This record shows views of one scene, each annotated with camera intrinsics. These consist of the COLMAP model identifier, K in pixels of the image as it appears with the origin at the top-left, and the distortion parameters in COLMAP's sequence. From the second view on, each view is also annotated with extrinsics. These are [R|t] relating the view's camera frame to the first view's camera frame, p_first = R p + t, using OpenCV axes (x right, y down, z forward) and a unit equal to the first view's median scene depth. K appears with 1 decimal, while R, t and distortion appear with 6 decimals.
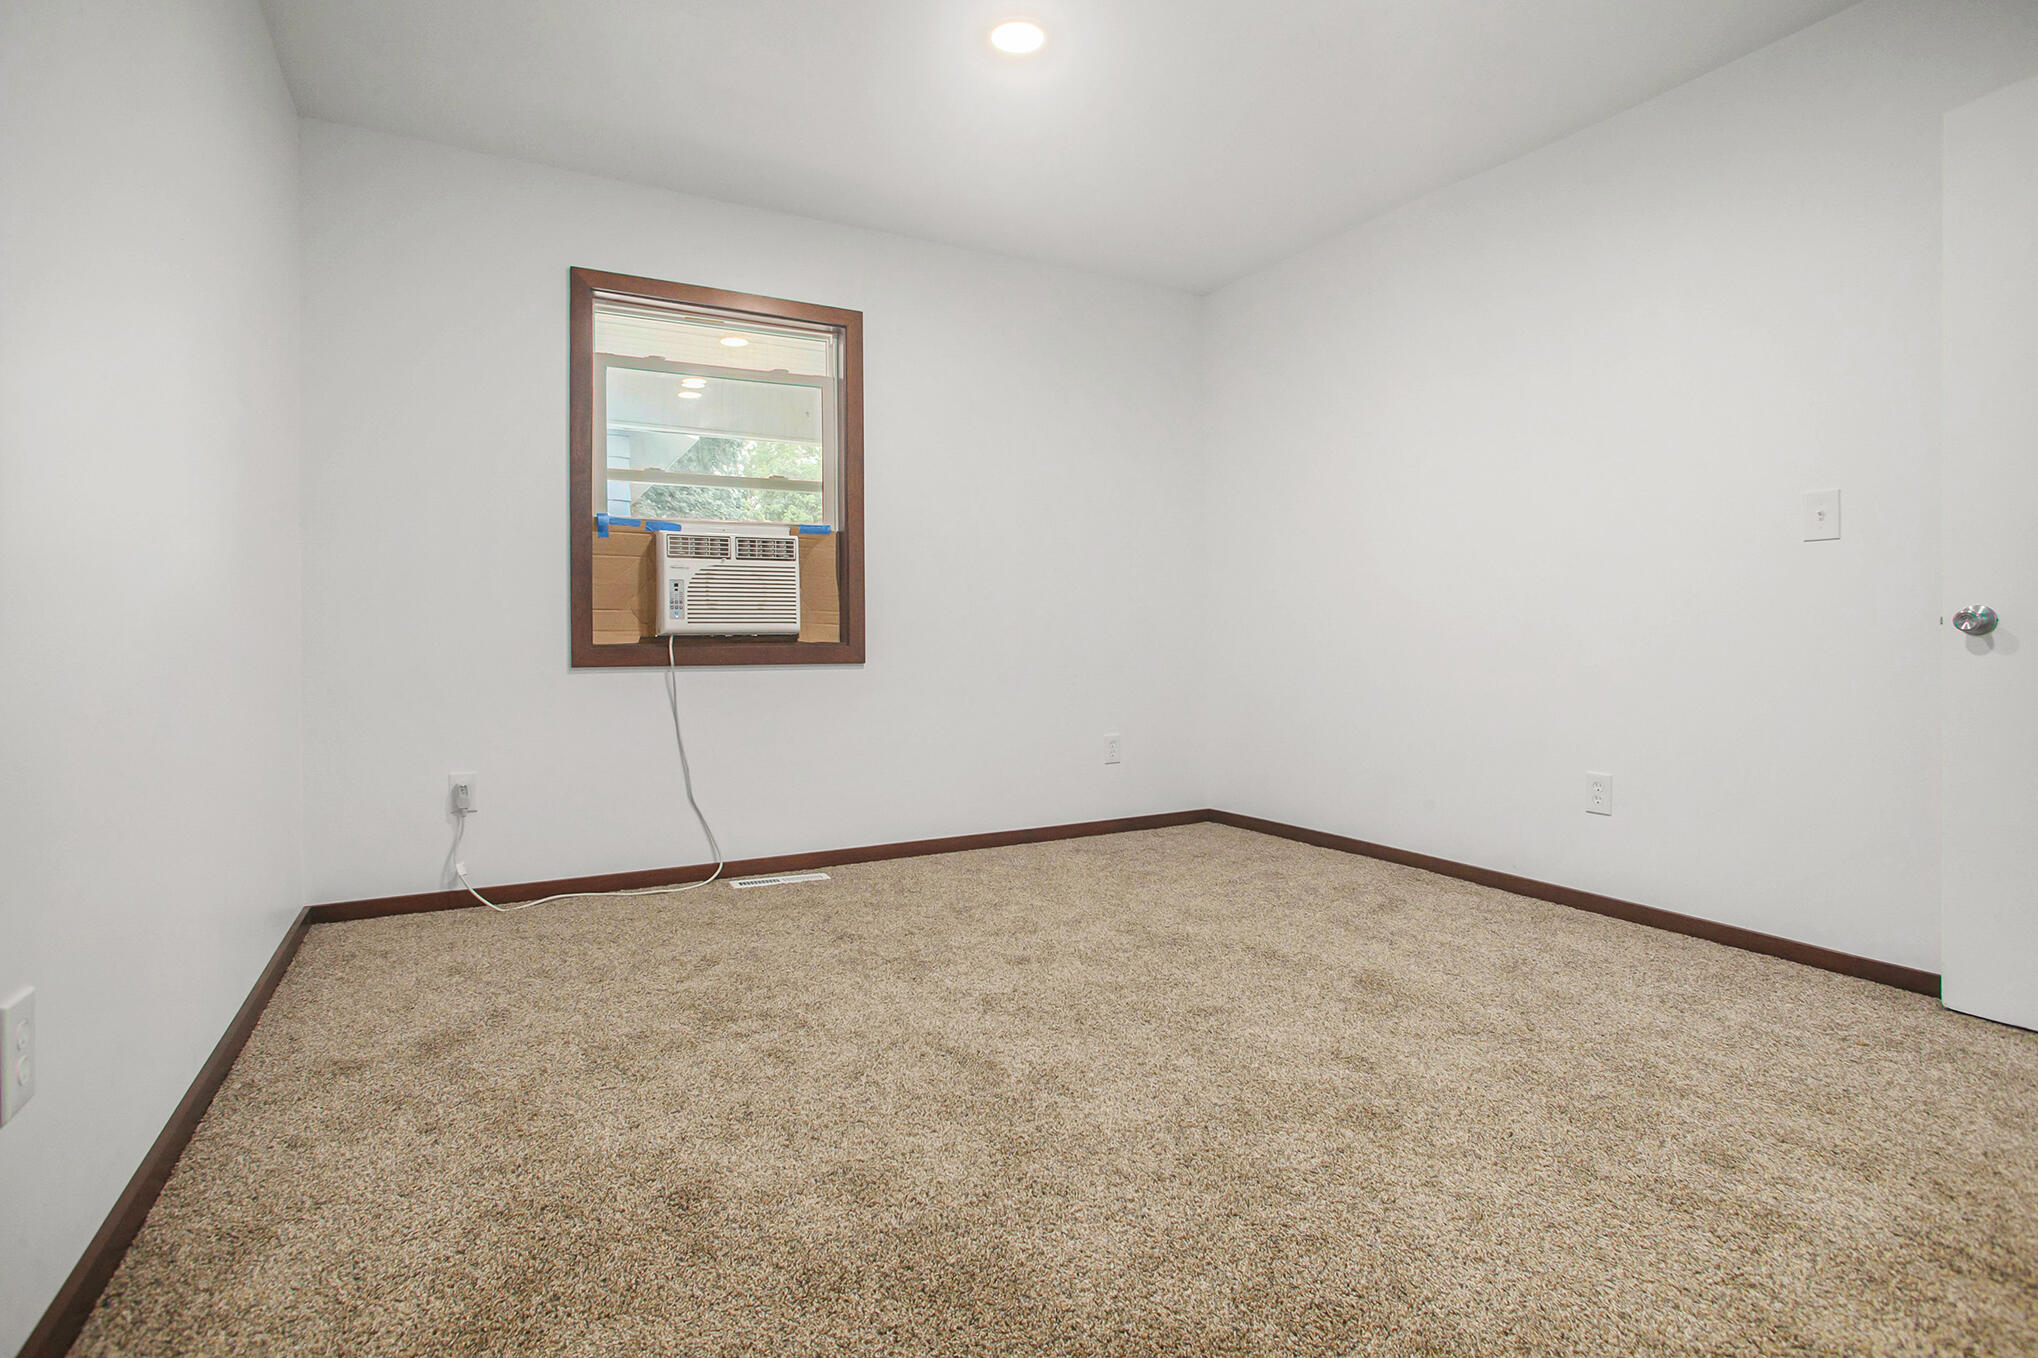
lens RADIAL K [[995.6, 0, 1018.9], [0, 995.6, 636.9], [0, 0, 1]] dist [-0.001628, -0.000191]
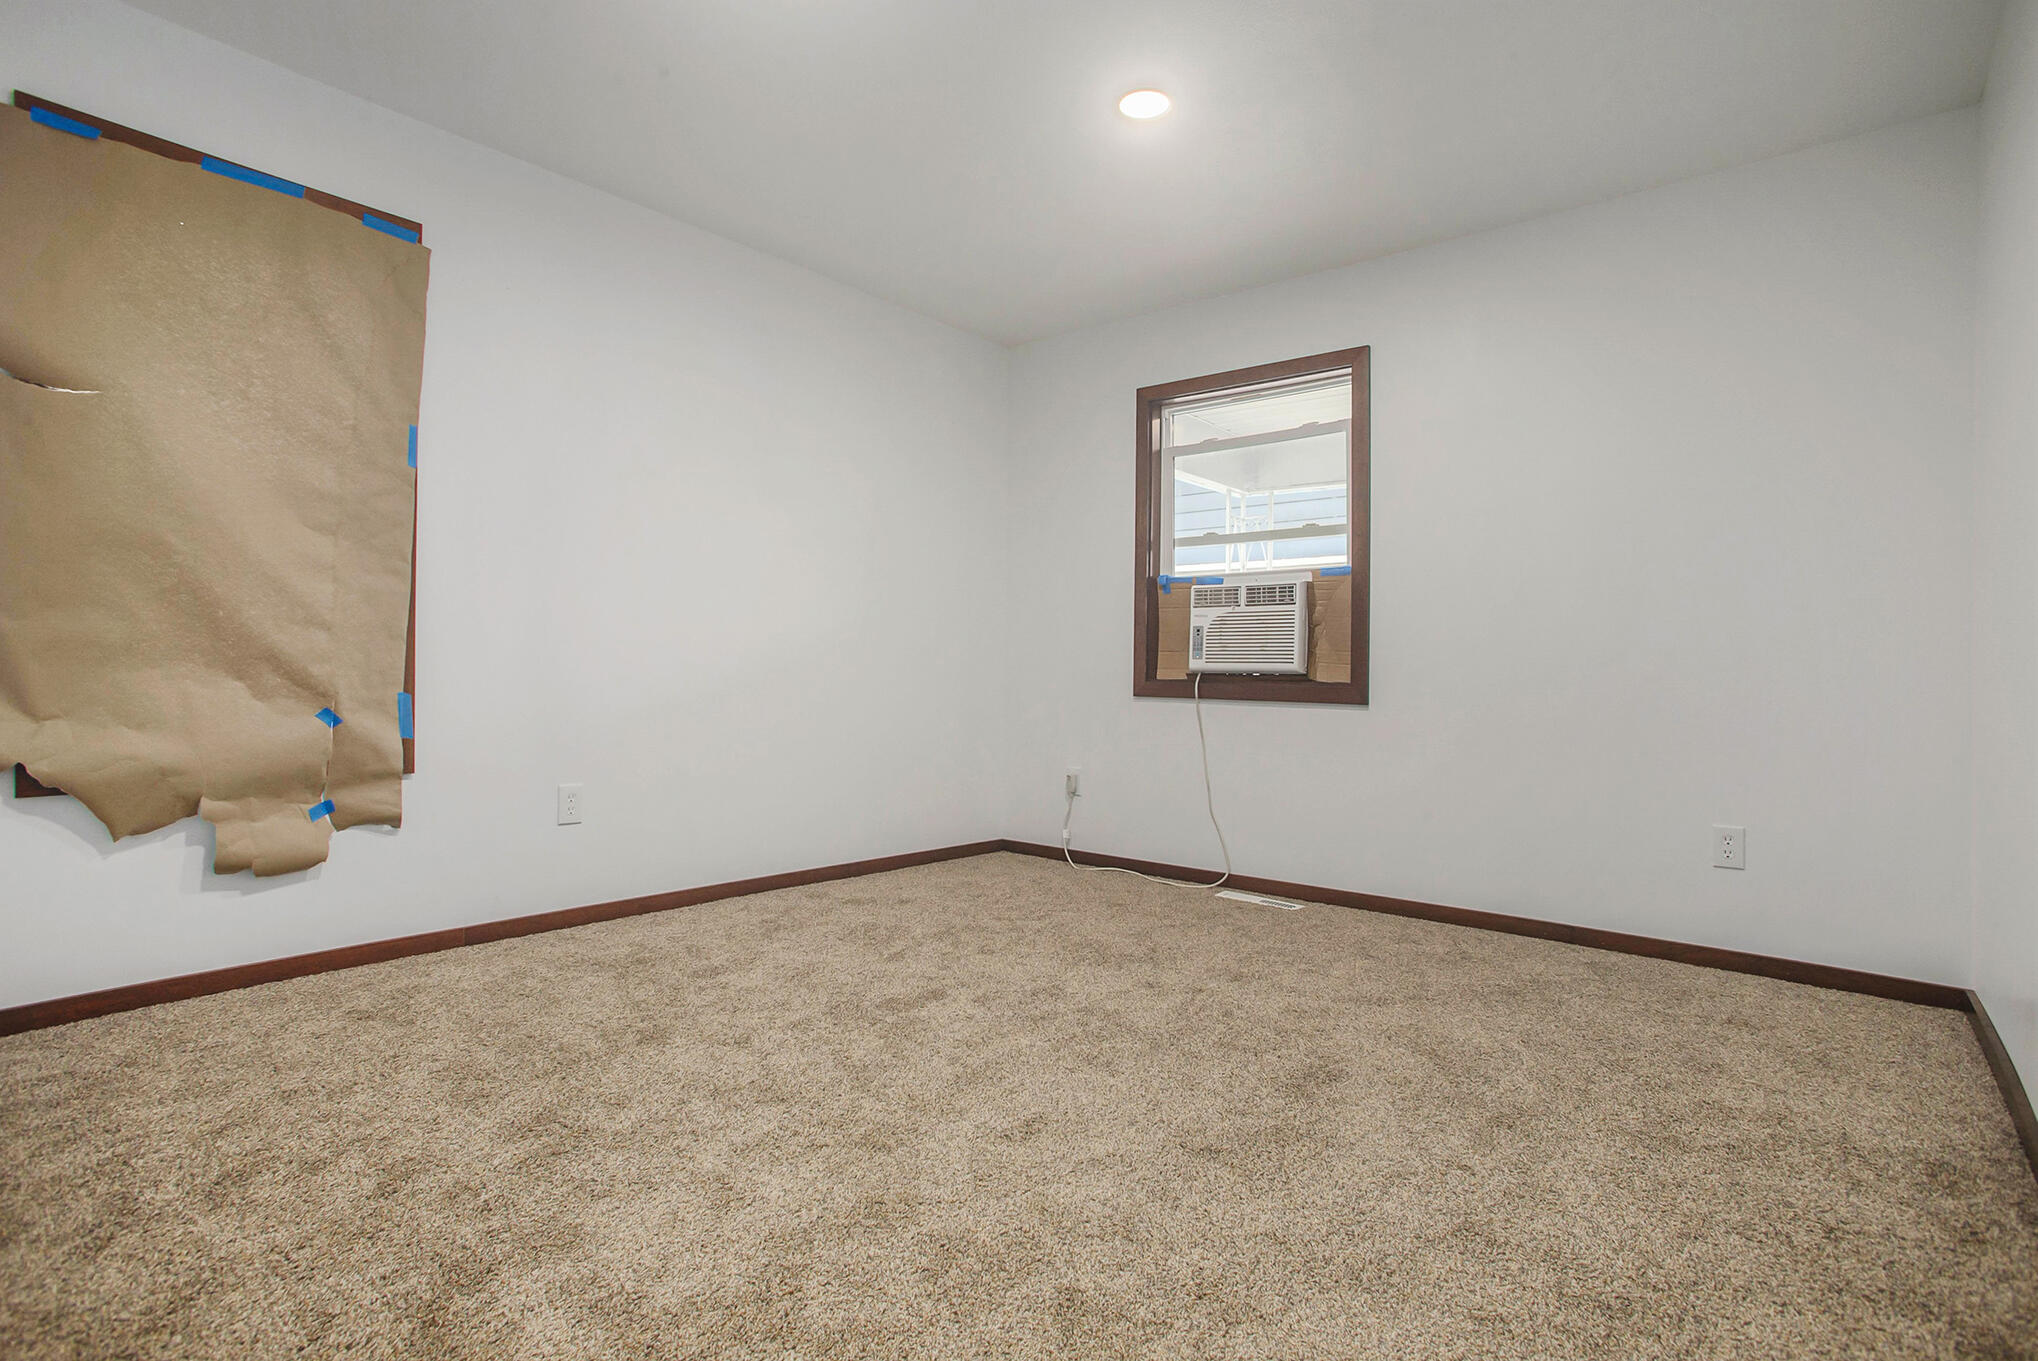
lens RADIAL K [[1001.1, 0, 989.1], [0, 1001.1, 676.0], [0, 0, 1]] dist [-0.074043, 0.045774]
pose [[0.368999, 0.018824, -0.929239, 0.653125], [-0.017199, 0.999762, 0.013423, -0.009489], [0.929270, 0.011029, 0.369235, 0.323213]]
